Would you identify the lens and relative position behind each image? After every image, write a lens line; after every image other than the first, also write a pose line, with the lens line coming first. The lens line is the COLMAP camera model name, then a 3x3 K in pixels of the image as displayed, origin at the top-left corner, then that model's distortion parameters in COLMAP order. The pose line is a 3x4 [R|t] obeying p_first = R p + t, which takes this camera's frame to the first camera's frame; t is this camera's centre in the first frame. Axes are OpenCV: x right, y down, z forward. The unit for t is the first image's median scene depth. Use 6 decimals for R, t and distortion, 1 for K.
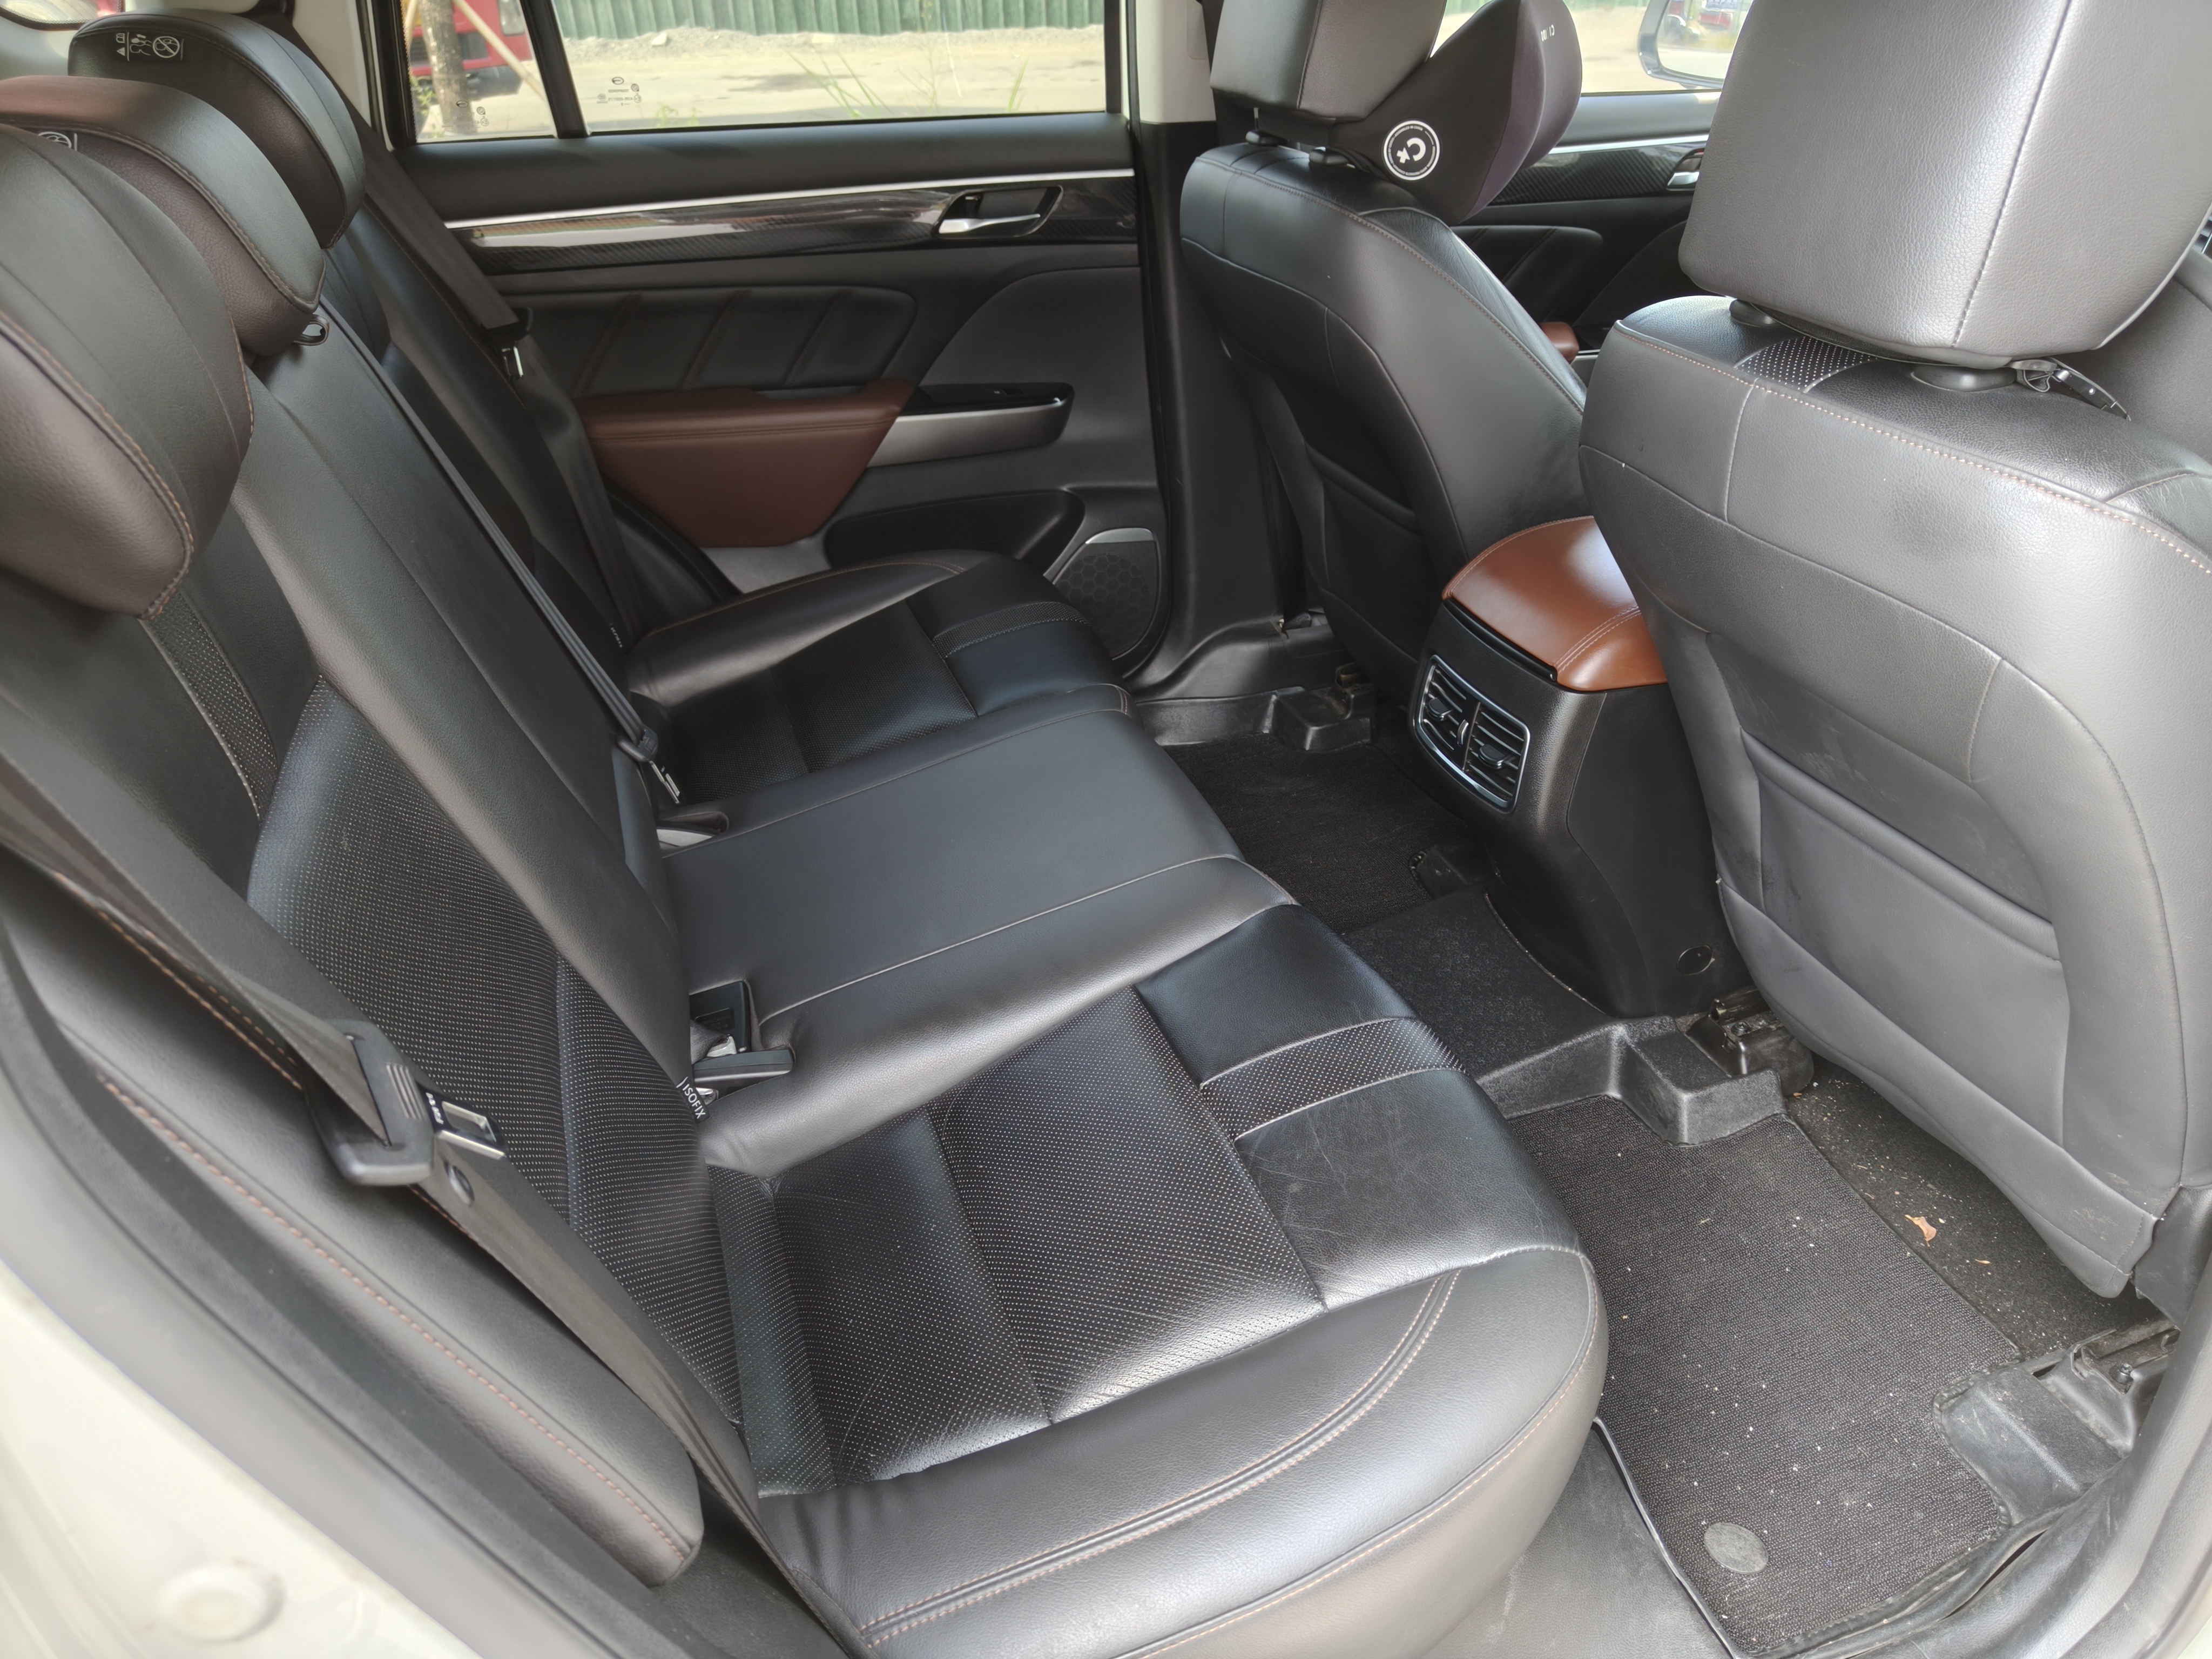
lens RADIAL K [[1555.7, 0, 1123.7], [0, 1555.7, 868.1], [0, 0, 1]] dist [0.028331, -0.019262]
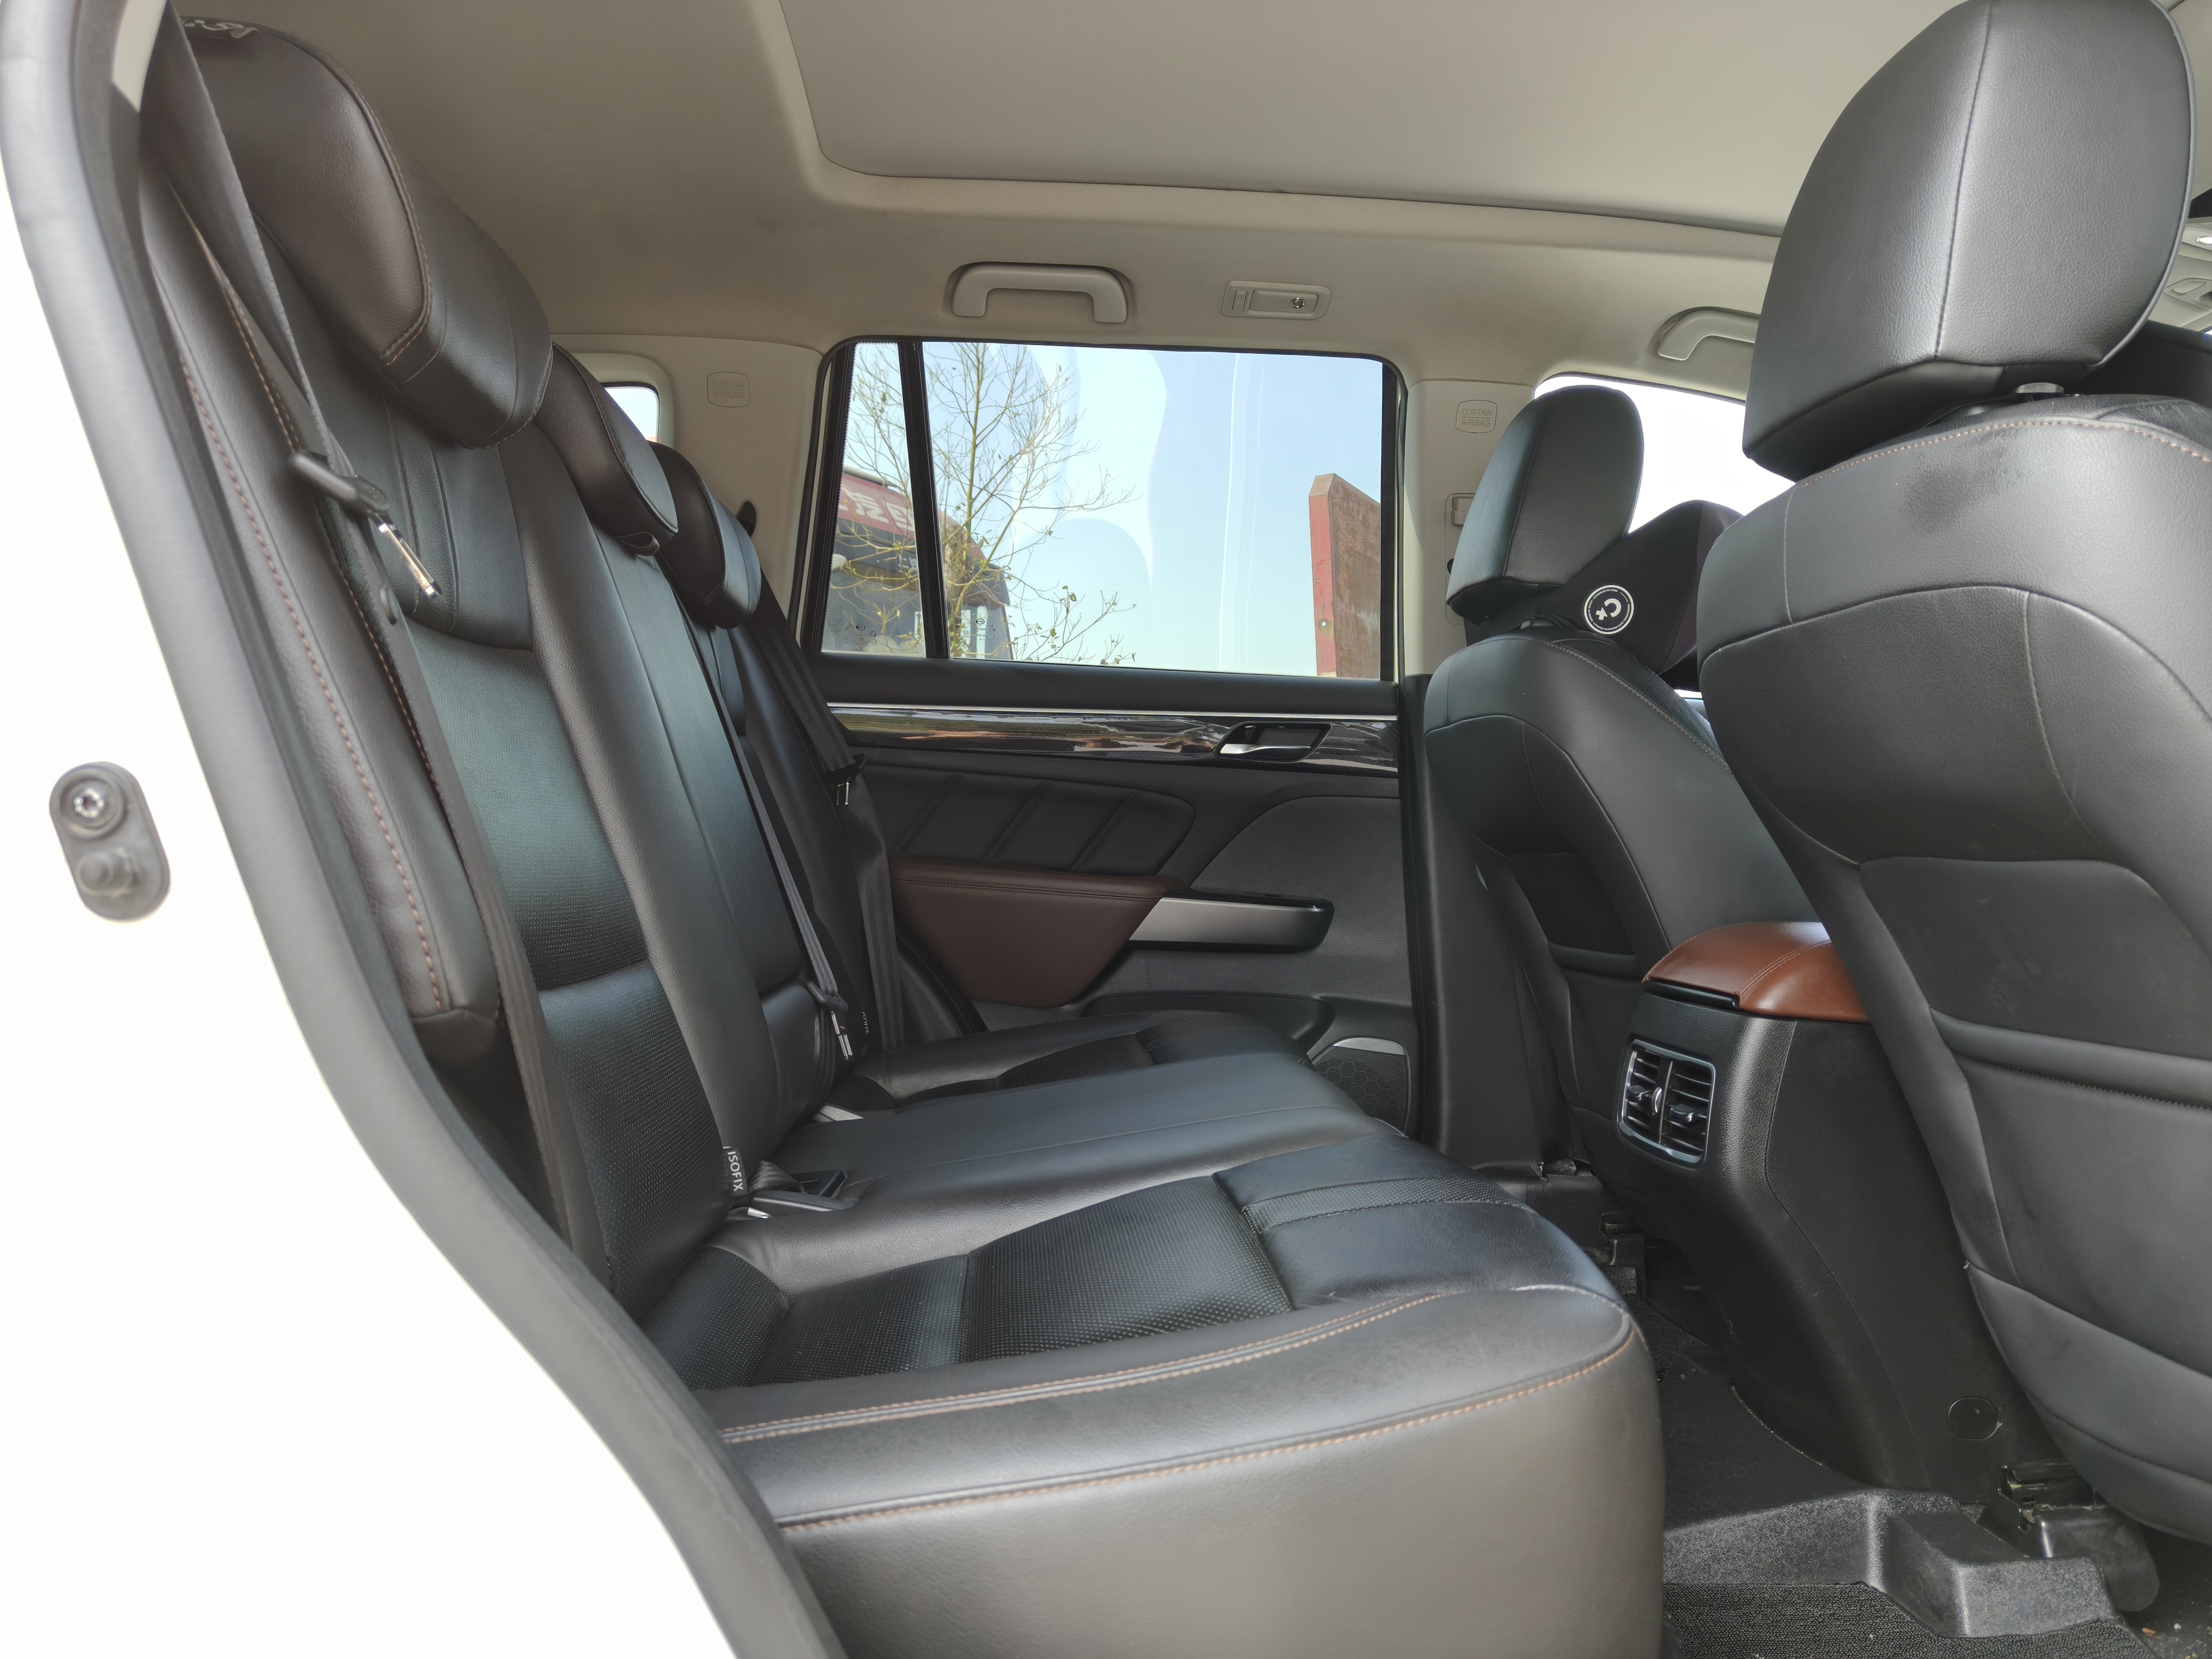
lens RADIAL K [[1555.7, 0, 1082.0], [0, 1555.7, 863.1], [0, 0, 1]] dist [0.028331, -0.019262]
pose [[0.957022, 0.047189, -0.286149, 0.146928], [-0.186347, 0.856094, -0.482056, 0.296292], [0.222223, 0.514662, 0.828094, 0.081827]]
